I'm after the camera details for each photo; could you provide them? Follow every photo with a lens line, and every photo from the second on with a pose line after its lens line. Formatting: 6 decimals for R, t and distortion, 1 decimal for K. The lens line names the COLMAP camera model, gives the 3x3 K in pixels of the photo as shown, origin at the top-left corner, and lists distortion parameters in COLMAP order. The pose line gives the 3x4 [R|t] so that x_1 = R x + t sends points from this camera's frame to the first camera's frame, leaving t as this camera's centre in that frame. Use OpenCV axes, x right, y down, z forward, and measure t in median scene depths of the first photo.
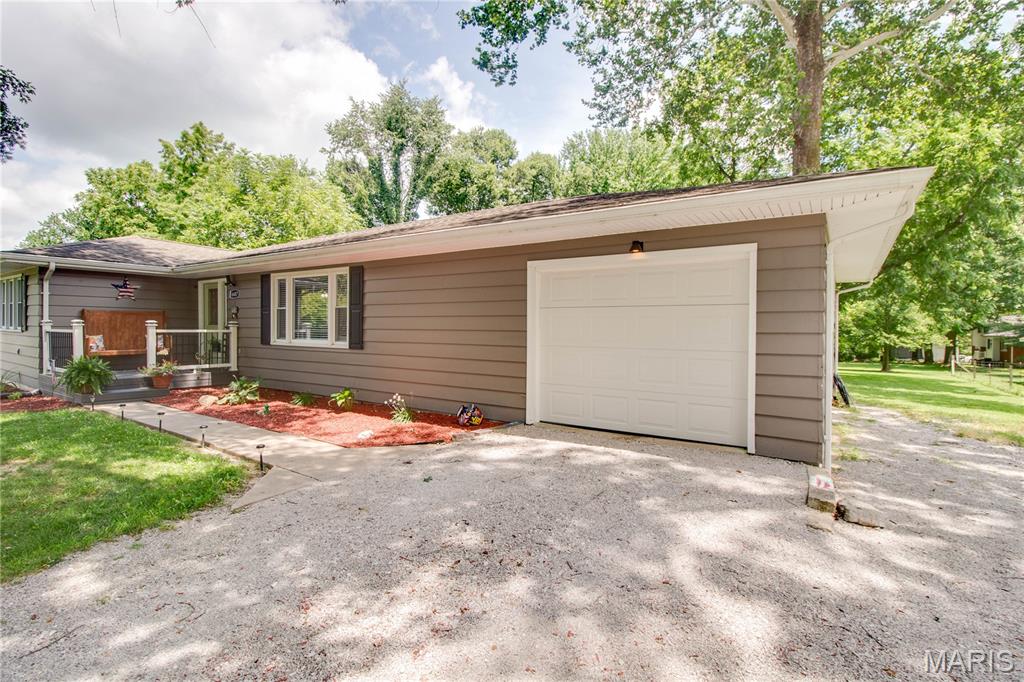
lens RADIAL K [[488.2, 0, 510.8], [0, 488.2, 334.1], [0, 0, 1]] dist [-0.005261, -0.000828]
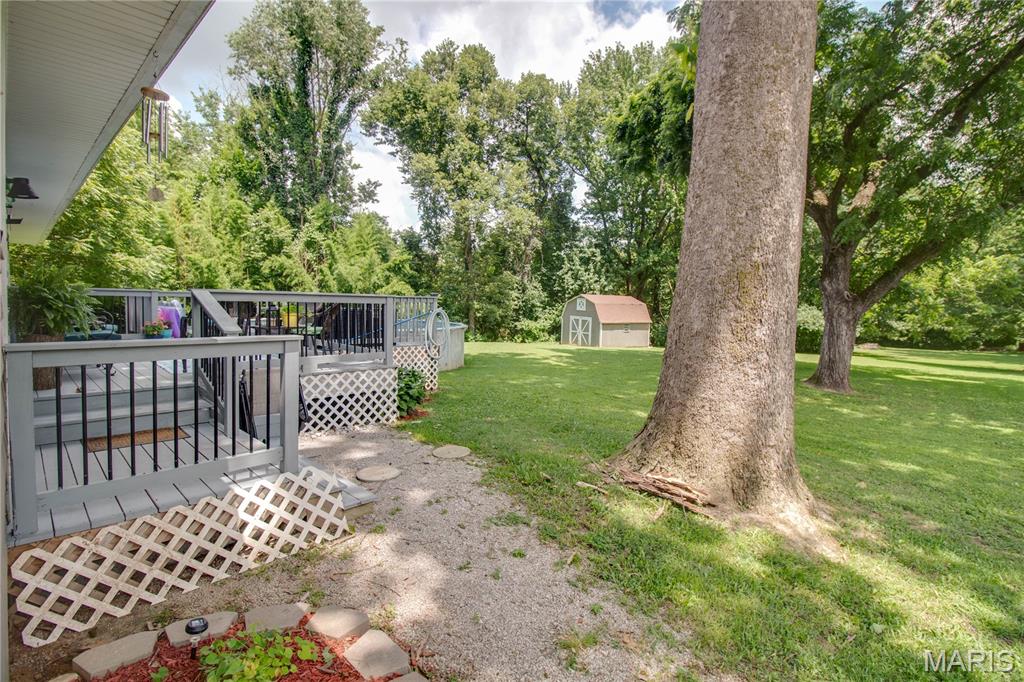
lens RADIAL K [[488.2, 0, 509.2], [0, 488.2, 338.8], [0, 0, 1]] dist [-0.005261, -0.000828]
pose [[0.987098, 0.018051, -0.159097, 0.169909], [-0.009127, 0.998353, 0.056645, 0.004985], [0.159858, -0.054462, 0.985637, 0.231205]]
